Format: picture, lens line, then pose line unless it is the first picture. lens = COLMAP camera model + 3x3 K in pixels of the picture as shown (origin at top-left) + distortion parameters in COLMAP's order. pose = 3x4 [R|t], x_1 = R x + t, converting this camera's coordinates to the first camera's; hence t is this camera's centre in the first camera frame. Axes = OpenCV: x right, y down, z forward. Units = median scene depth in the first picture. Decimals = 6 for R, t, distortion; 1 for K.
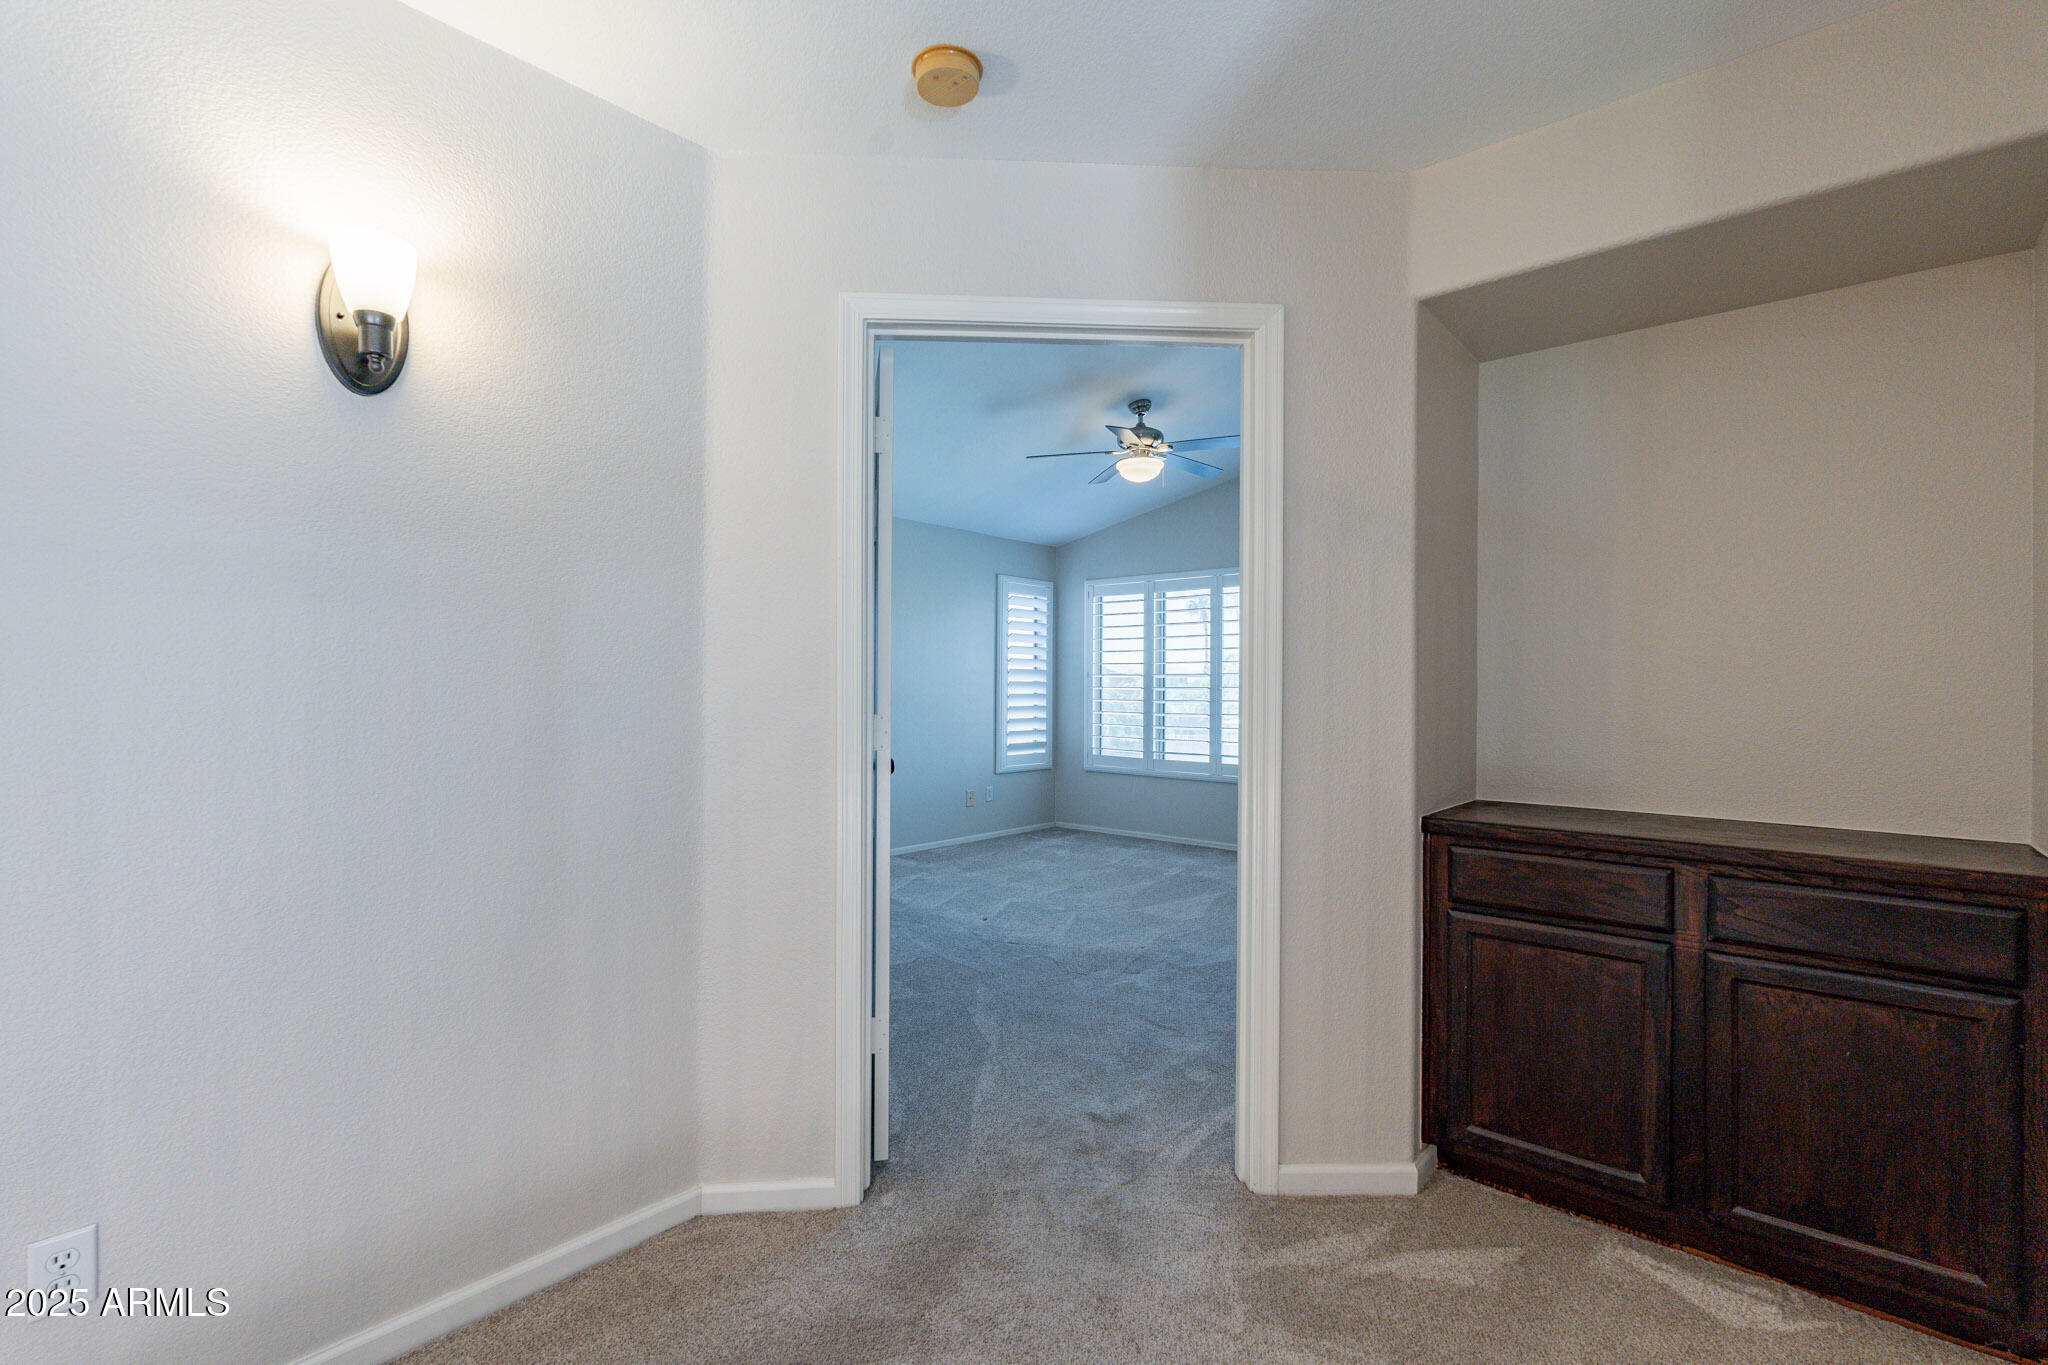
lens RADIAL K [[924.7, 0, 1029.3], [0, 924.7, 692.5], [0, 0, 1]] dist [-0.001754, -0.000040]
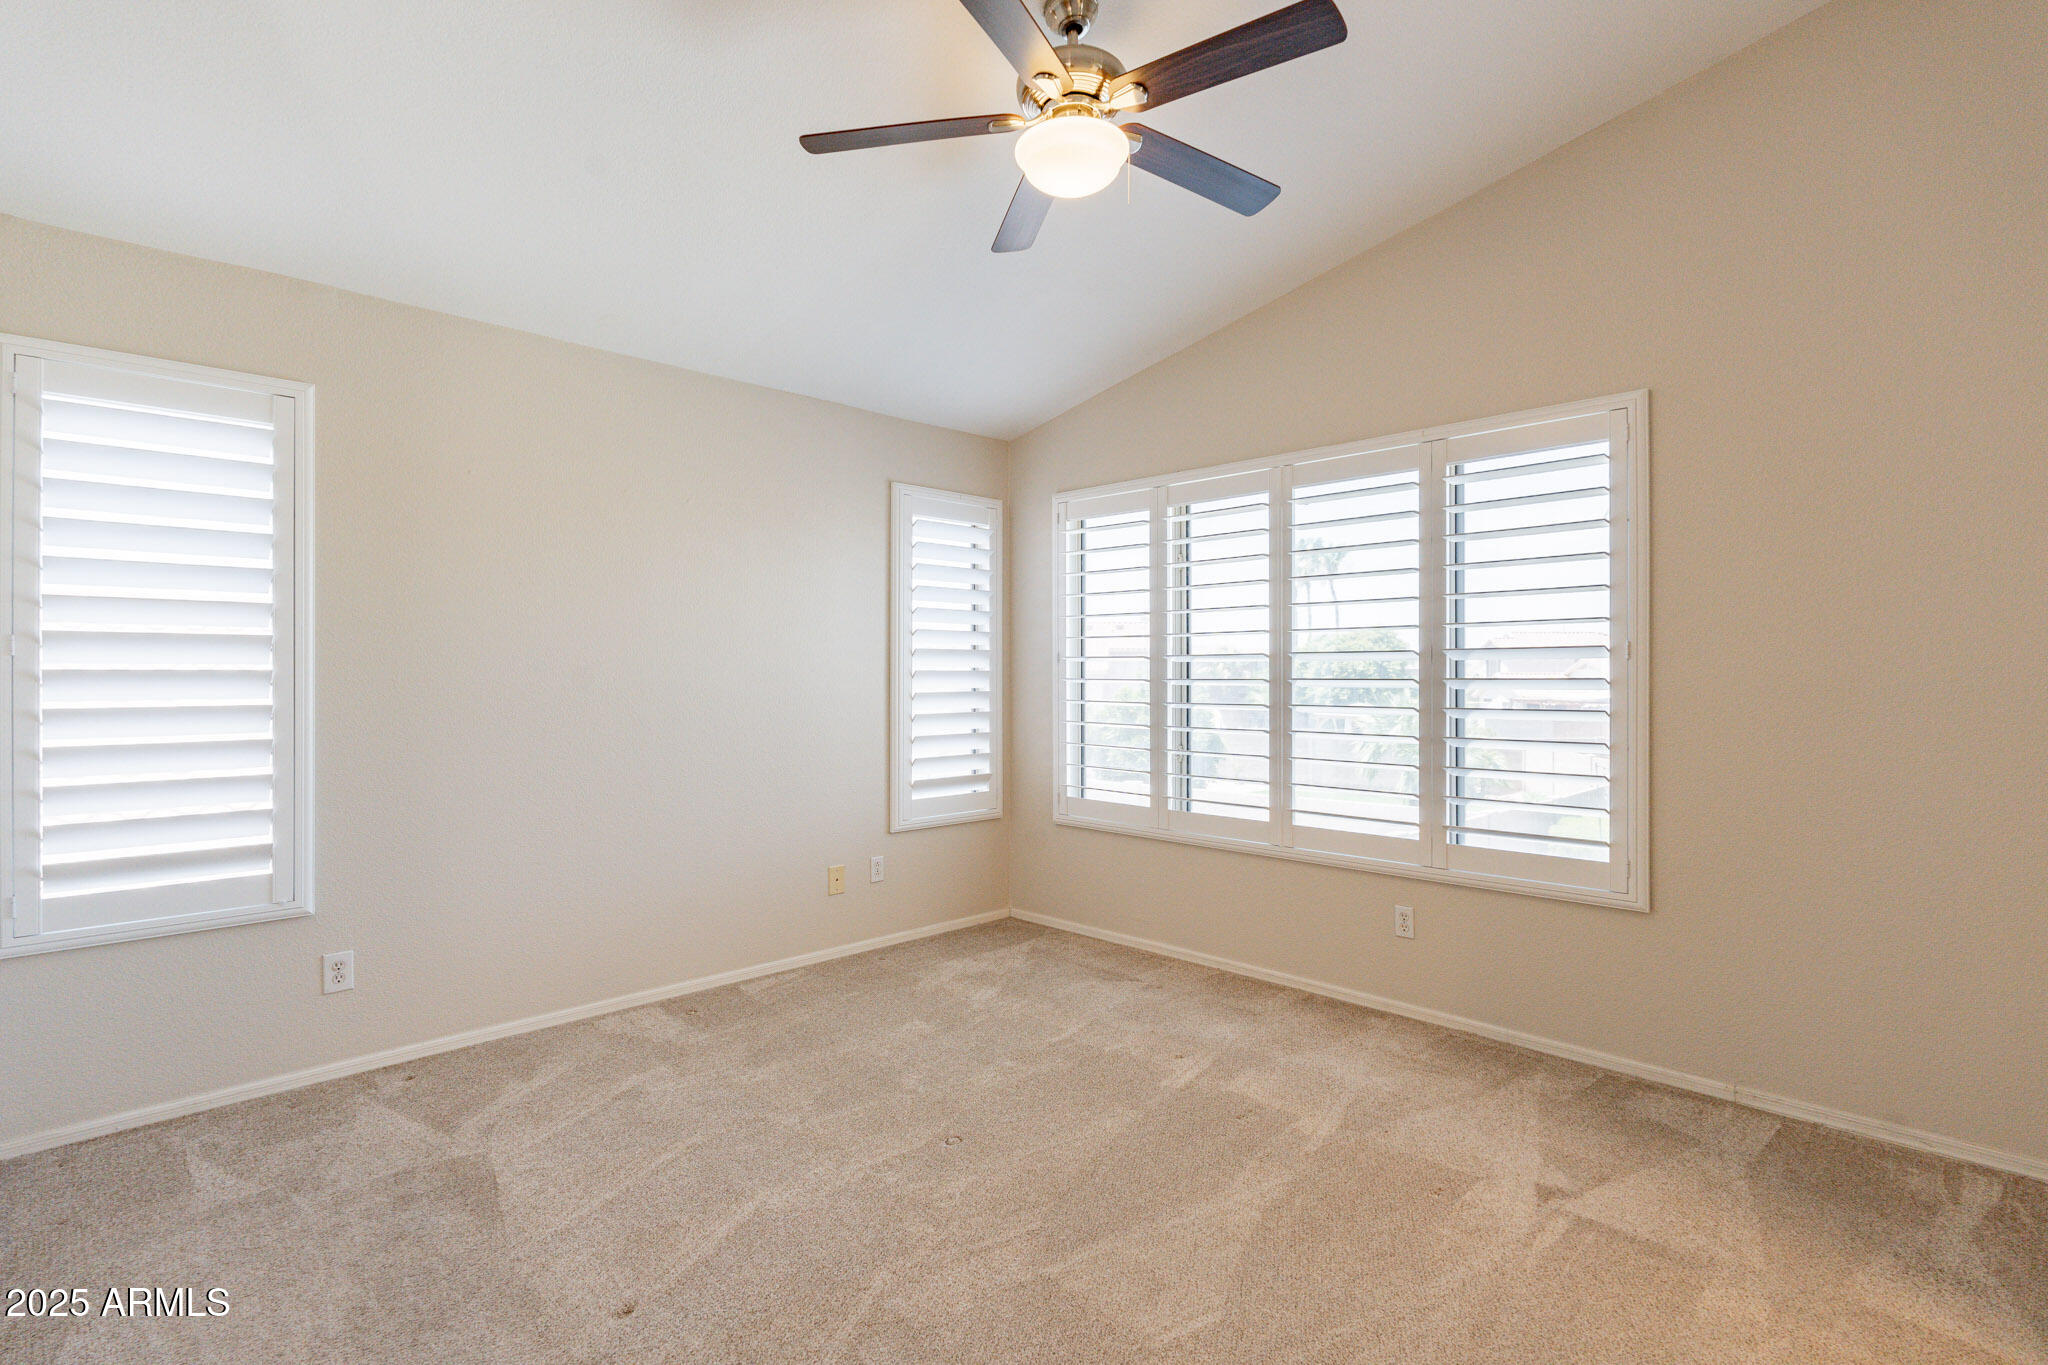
lens RADIAL K [[1000.6, 0, 1015.8], [0, 1000.6, 666.9], [0, 0, 1]] dist [0.000409, -0.000314]
pose [[0.995162, -0.007550, -0.097961, 0.100780], [0.006670, 0.999934, -0.009302, -0.007914], [0.098024, 0.008603, 0.995147, 0.394286]]
